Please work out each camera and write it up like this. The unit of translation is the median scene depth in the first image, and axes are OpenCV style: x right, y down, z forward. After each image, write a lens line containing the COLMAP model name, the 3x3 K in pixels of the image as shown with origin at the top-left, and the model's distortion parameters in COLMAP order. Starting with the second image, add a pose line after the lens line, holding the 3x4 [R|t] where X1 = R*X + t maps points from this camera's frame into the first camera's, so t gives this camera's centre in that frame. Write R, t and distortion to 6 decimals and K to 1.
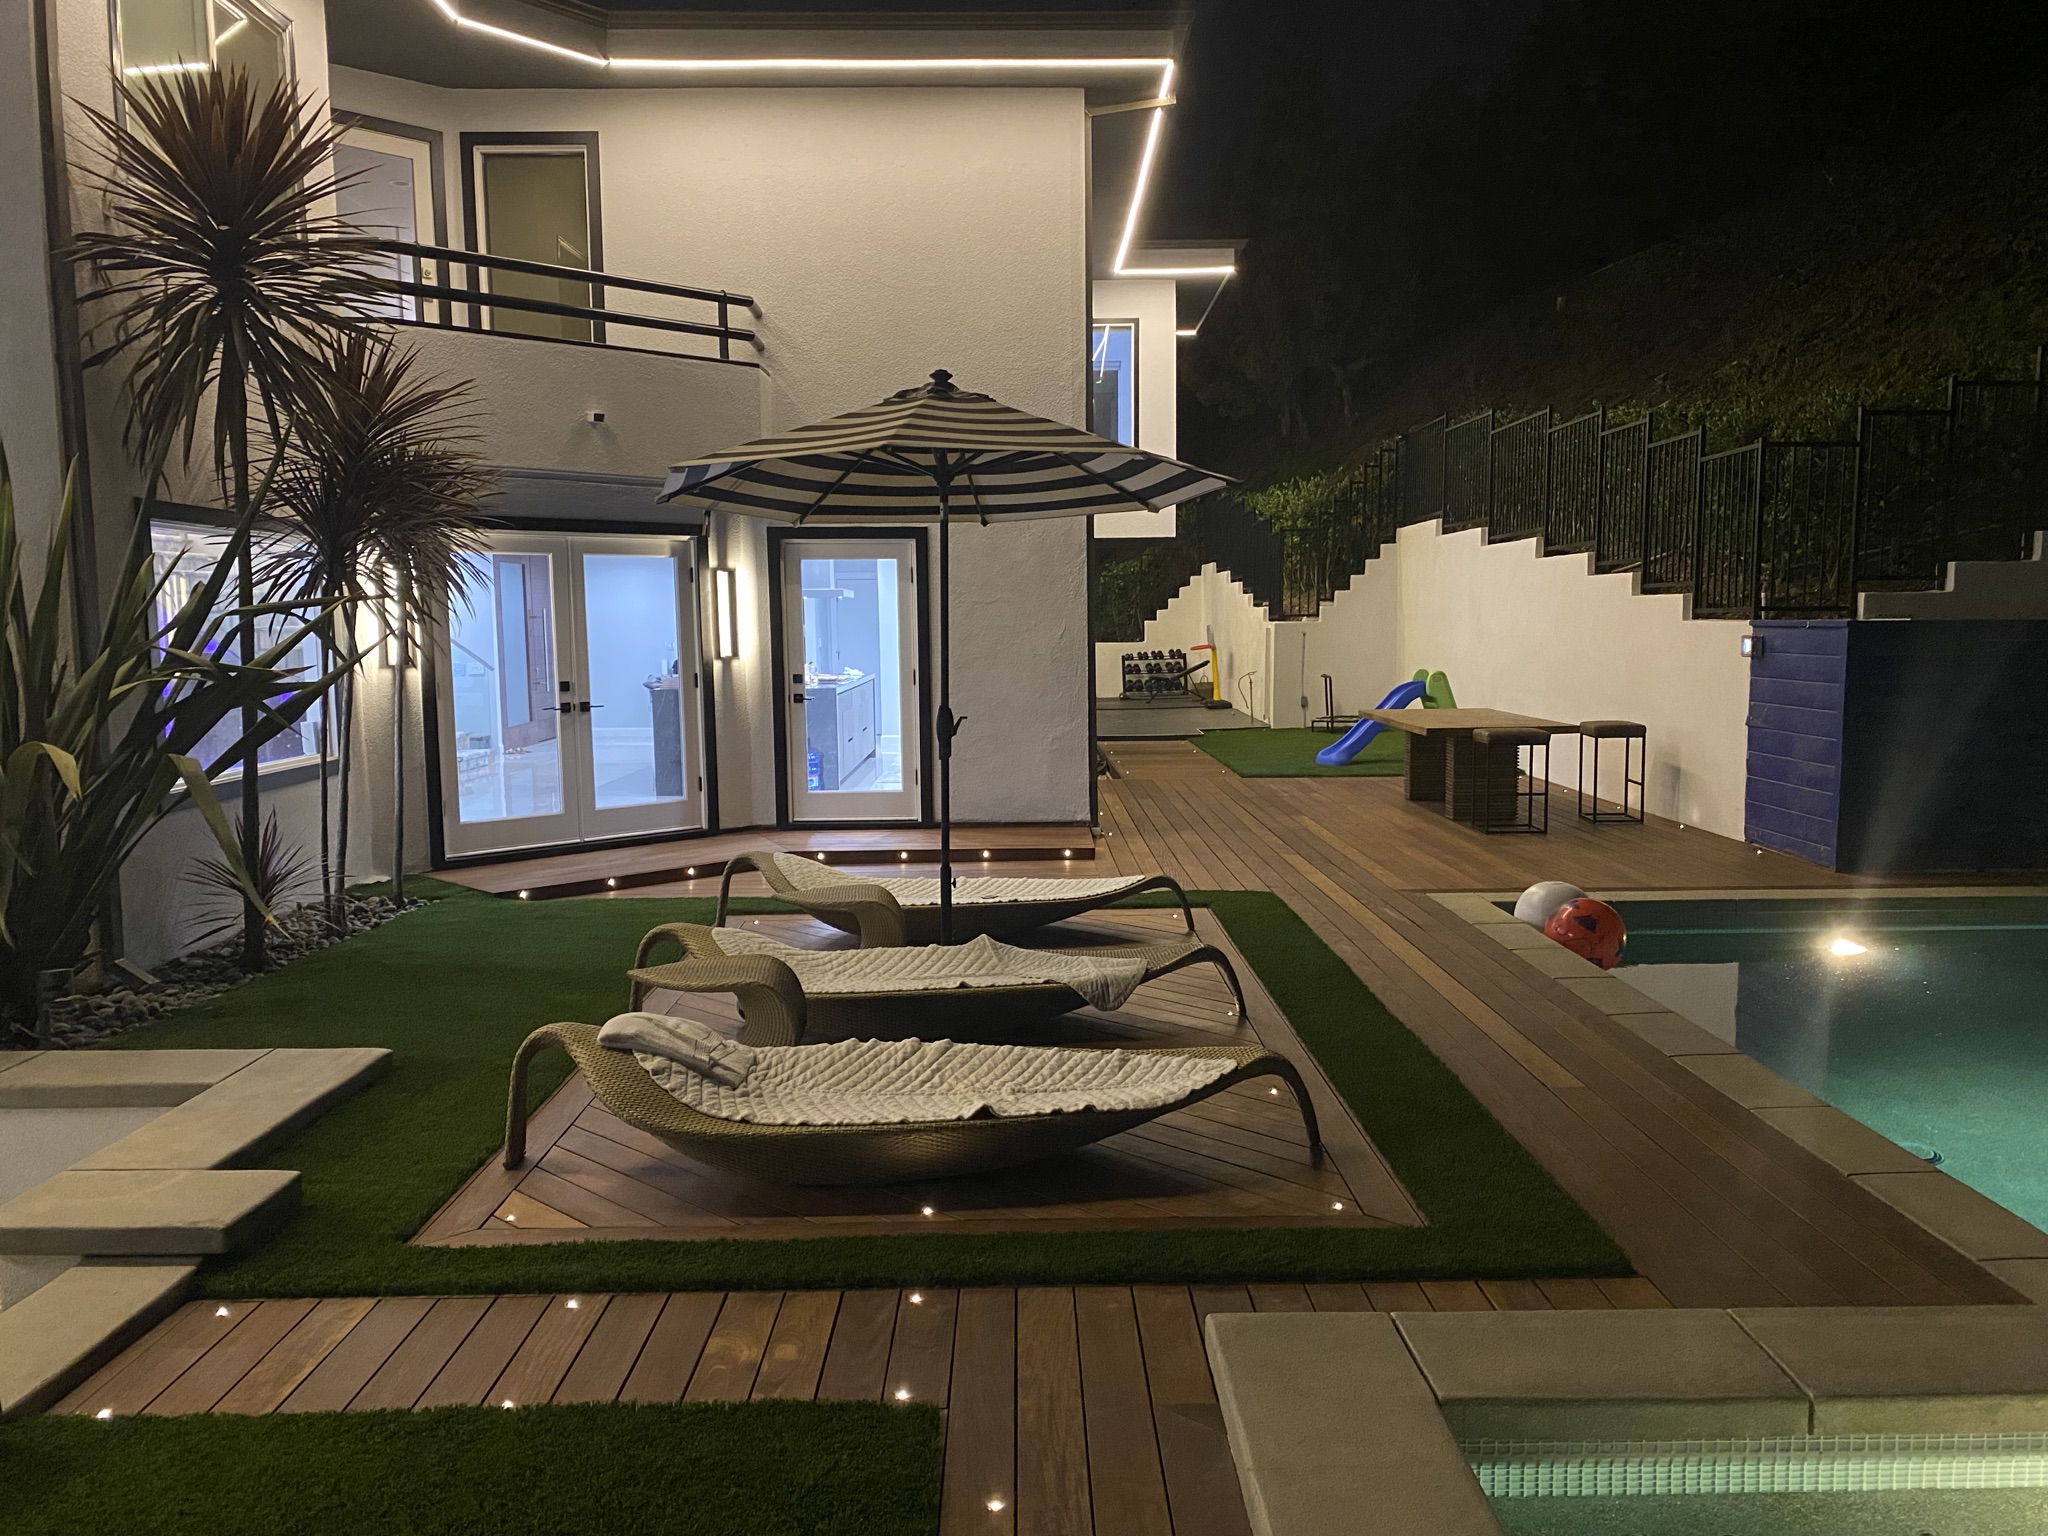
lens RADIAL K [[1550.7, 0, 1024.0], [0, 1550.7, 768.0], [0, 0, 1]] dist [0.011534, -0.011651]
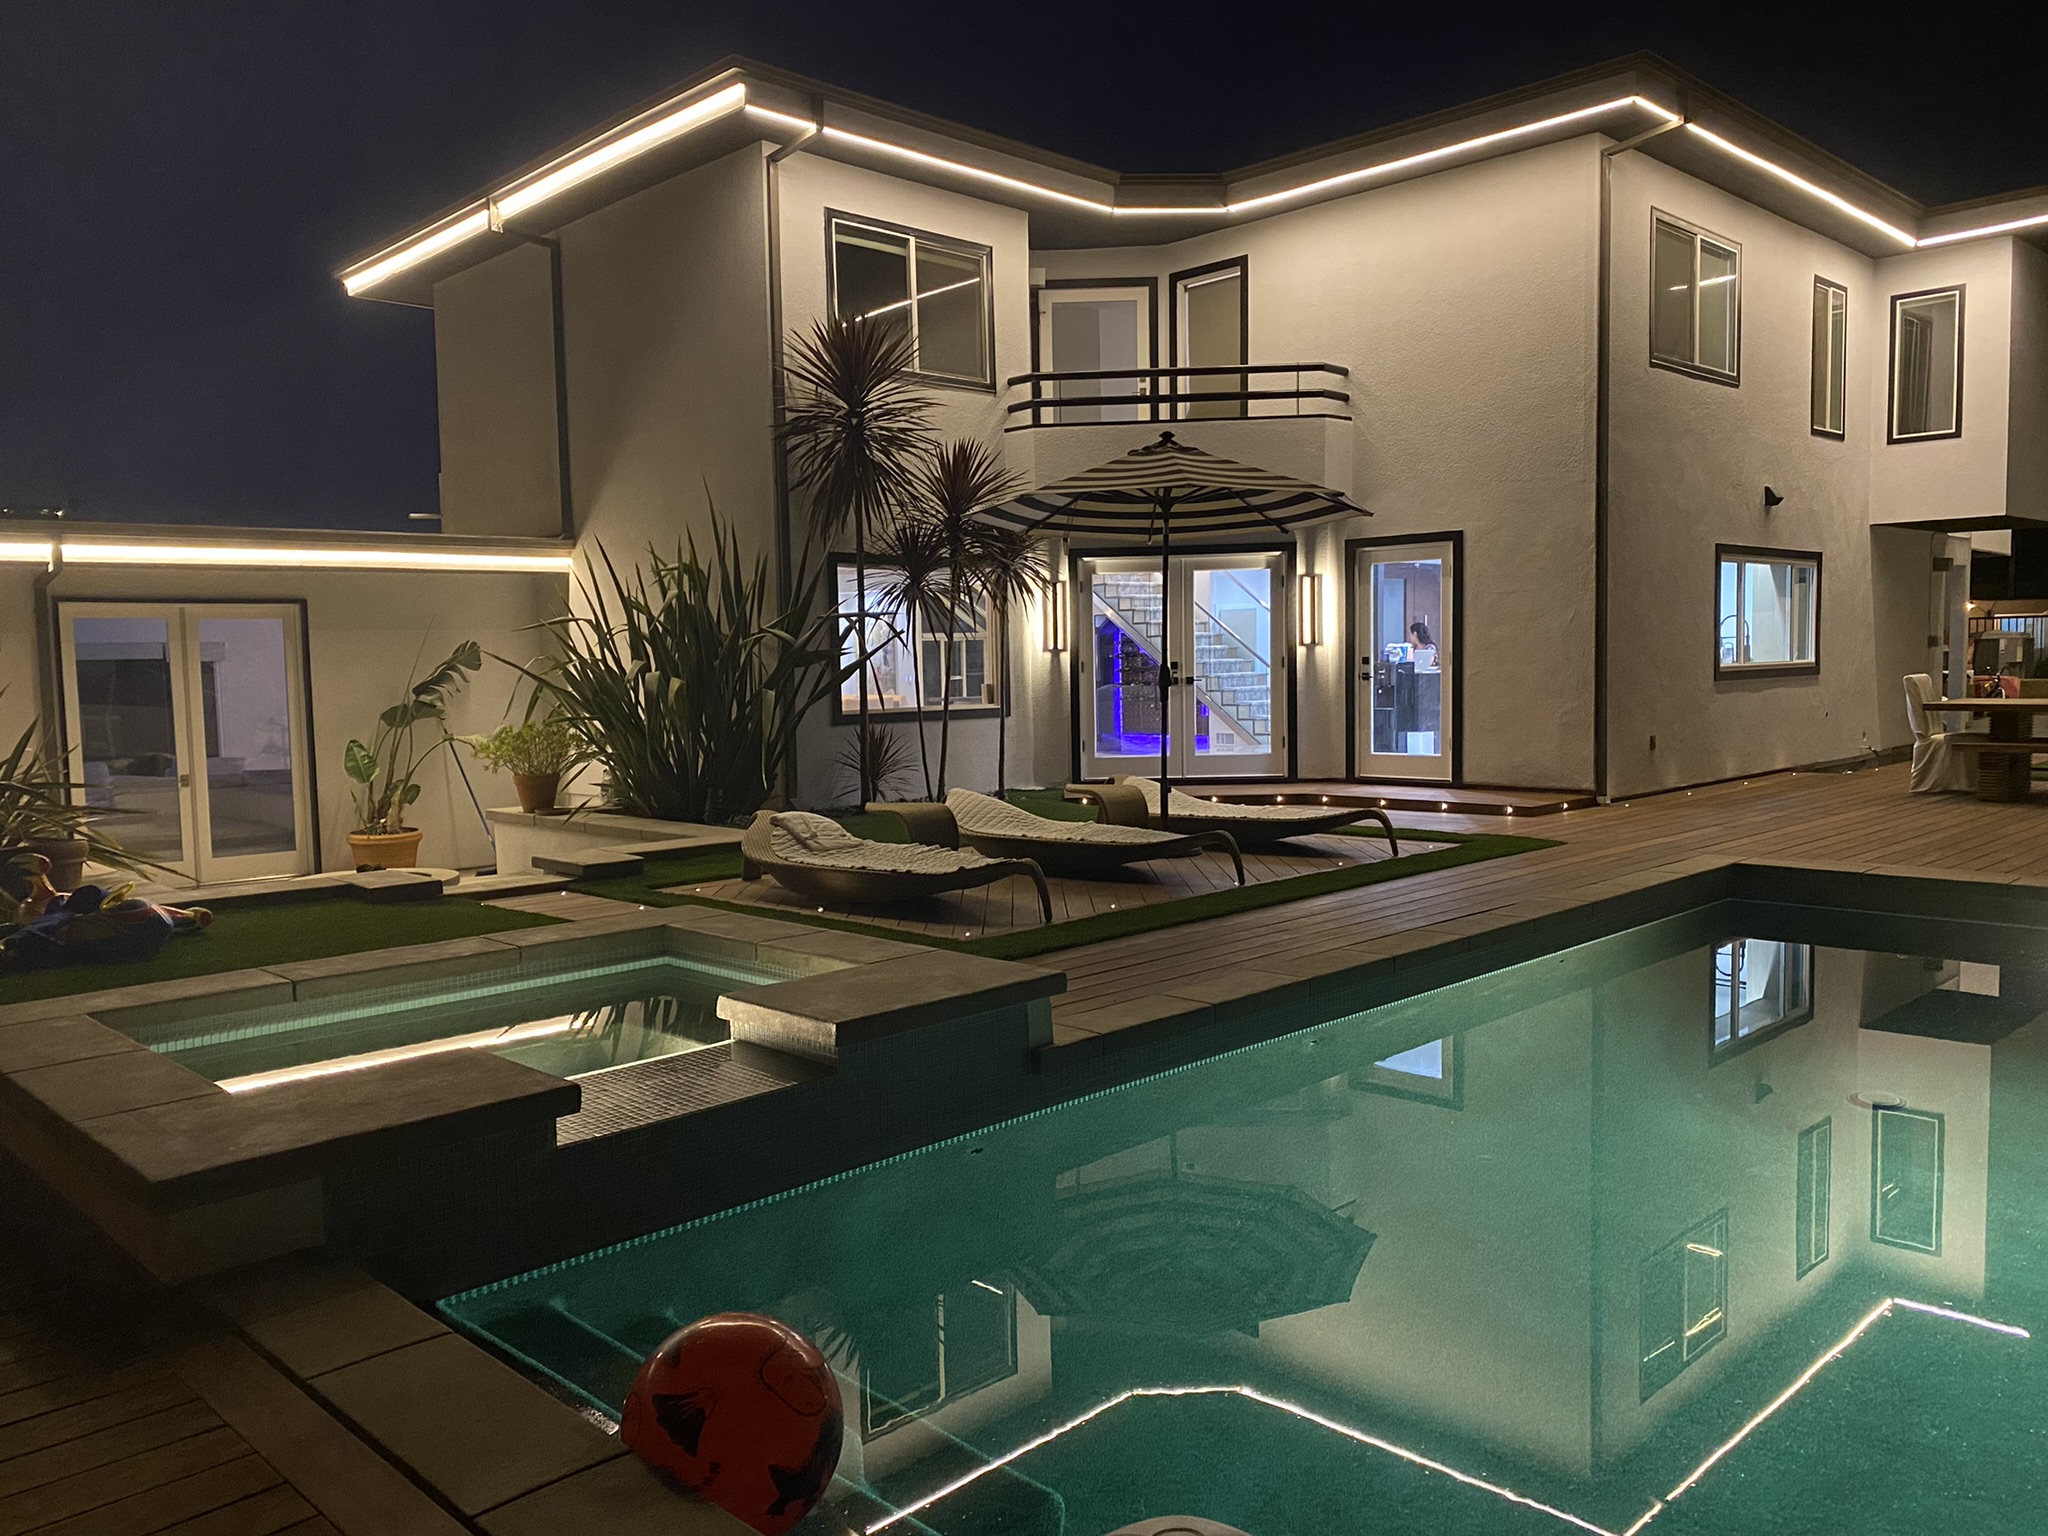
lens RADIAL K [[1554.7, 0, 1028.8], [0, 1554.7, 773.6], [0, 0, 1]] dist [0.001462, 0.003070]
pose [[0.693109, 0.047832, -0.719244, 0.588335], [-0.056010, 0.998353, 0.012420, 0.032725], [0.718654, 0.031677, 0.694646, -0.055595]]
